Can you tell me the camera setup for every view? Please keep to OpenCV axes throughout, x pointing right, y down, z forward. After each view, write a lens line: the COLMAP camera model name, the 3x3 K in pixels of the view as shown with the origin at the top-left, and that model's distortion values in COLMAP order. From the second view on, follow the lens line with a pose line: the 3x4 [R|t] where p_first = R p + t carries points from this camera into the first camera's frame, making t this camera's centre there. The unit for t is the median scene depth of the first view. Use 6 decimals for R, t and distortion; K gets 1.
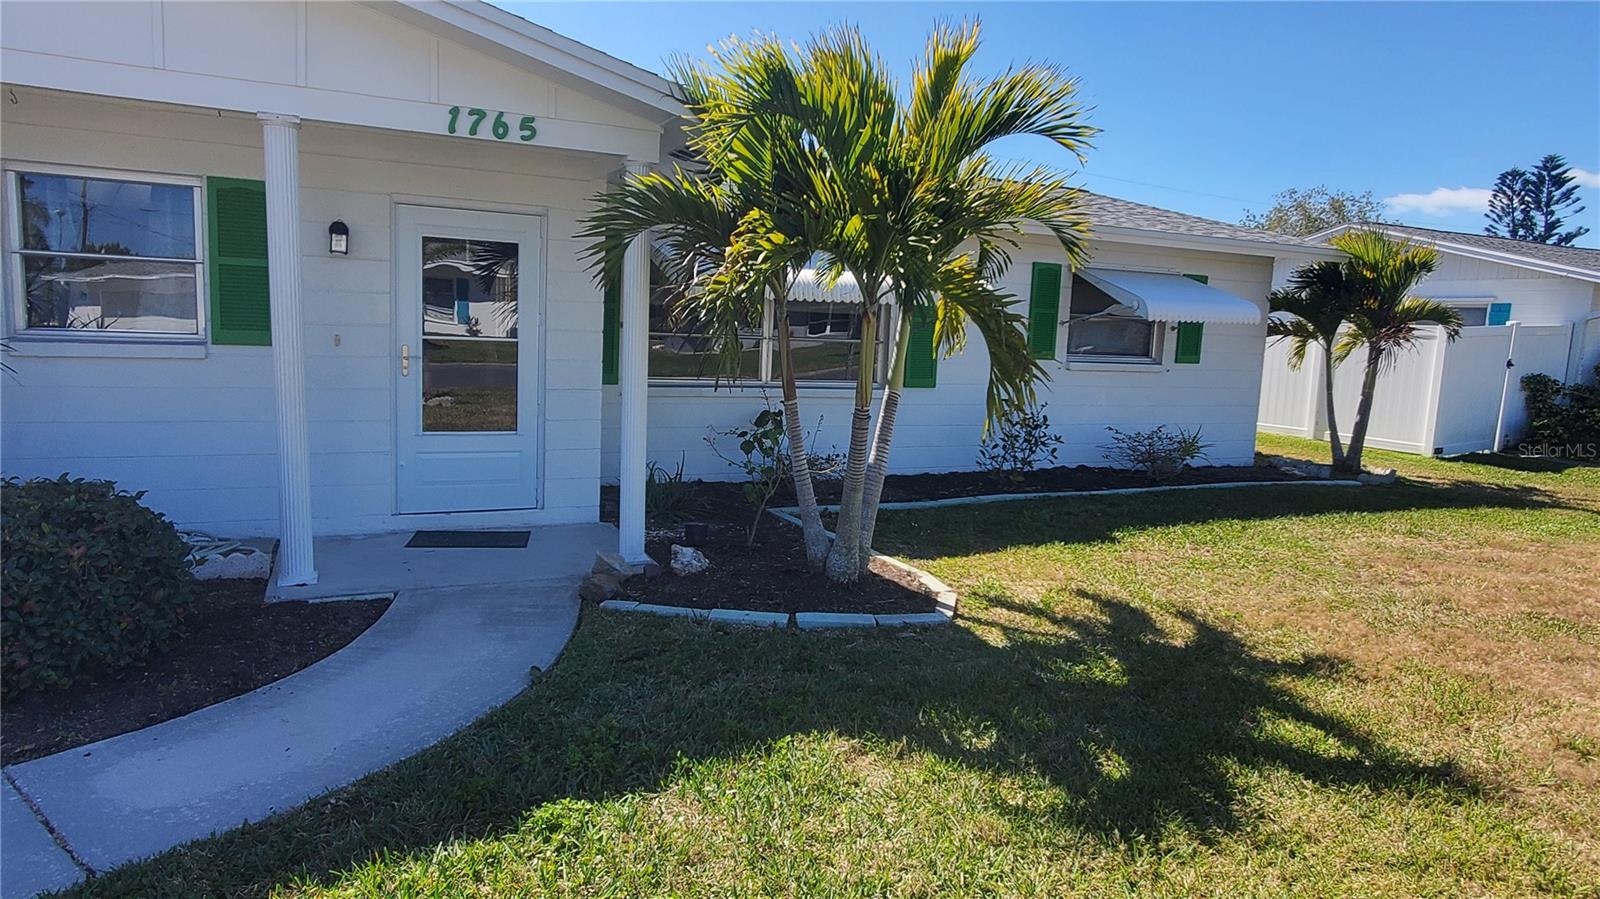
lens RADIAL K [[974.6, 0, 797.7], [0, 974.6, 440.3], [0, 0, 1]] dist [0.001866, 0.001373]
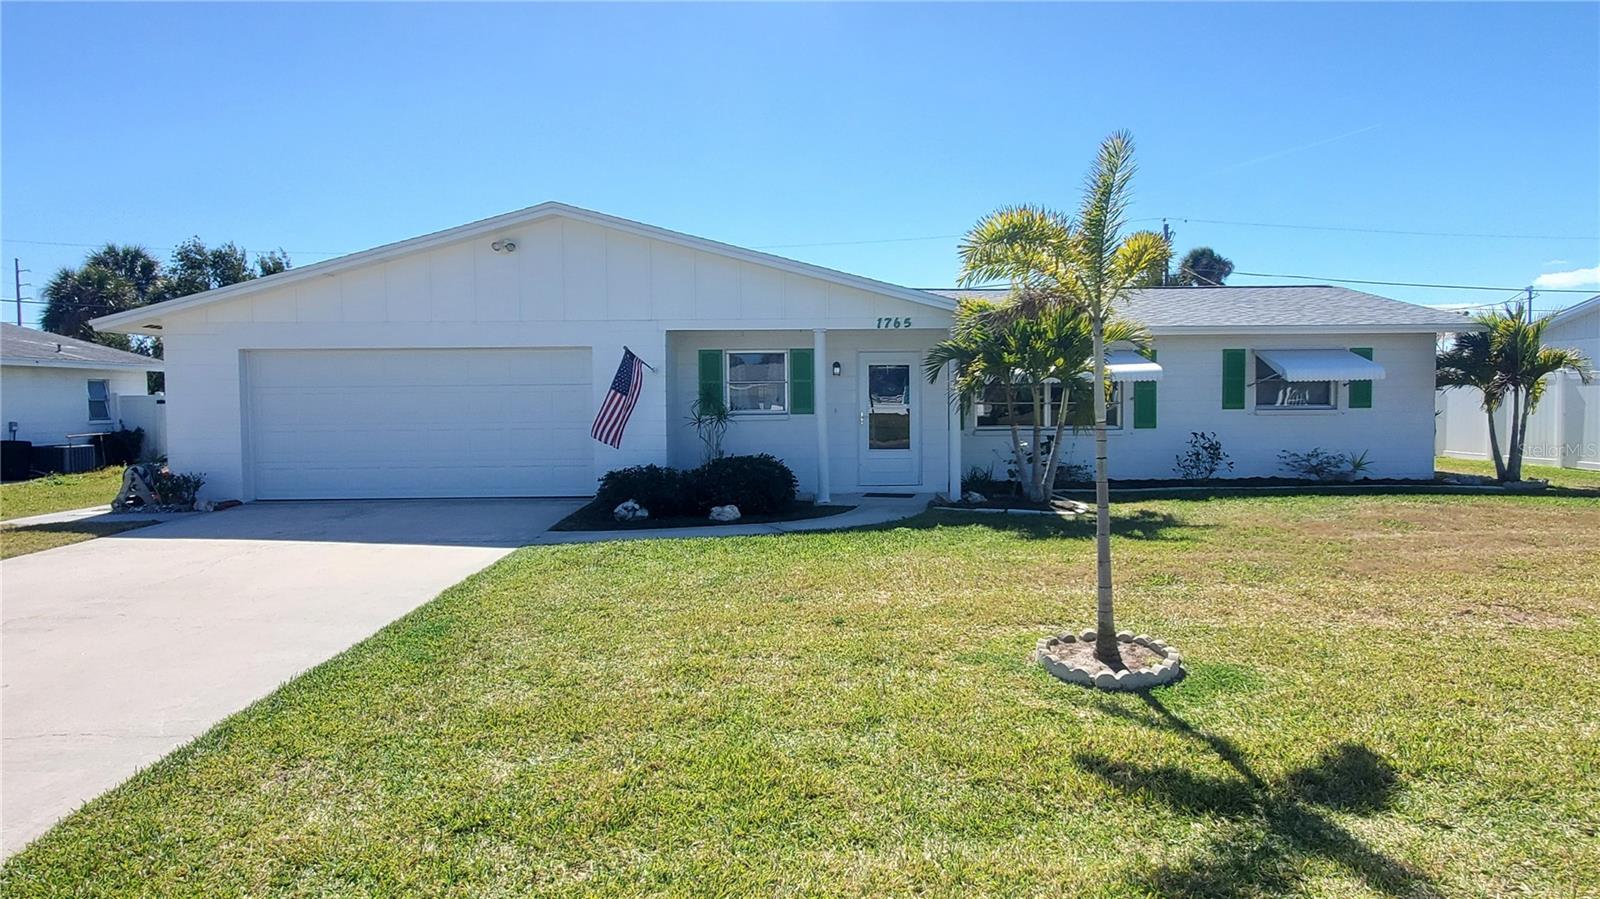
lens RADIAL K [[974.6, 0, 797.7], [0, 974.6, 440.3], [0, 0, 1]] dist [0.001866, 0.001373]
pose [[0.902689, -0.042557, -0.428185, 0.384948], [-0.001899, 0.994694, -0.102864, 0.175544], [0.430290, 0.093667, 0.897818, -0.979420]]
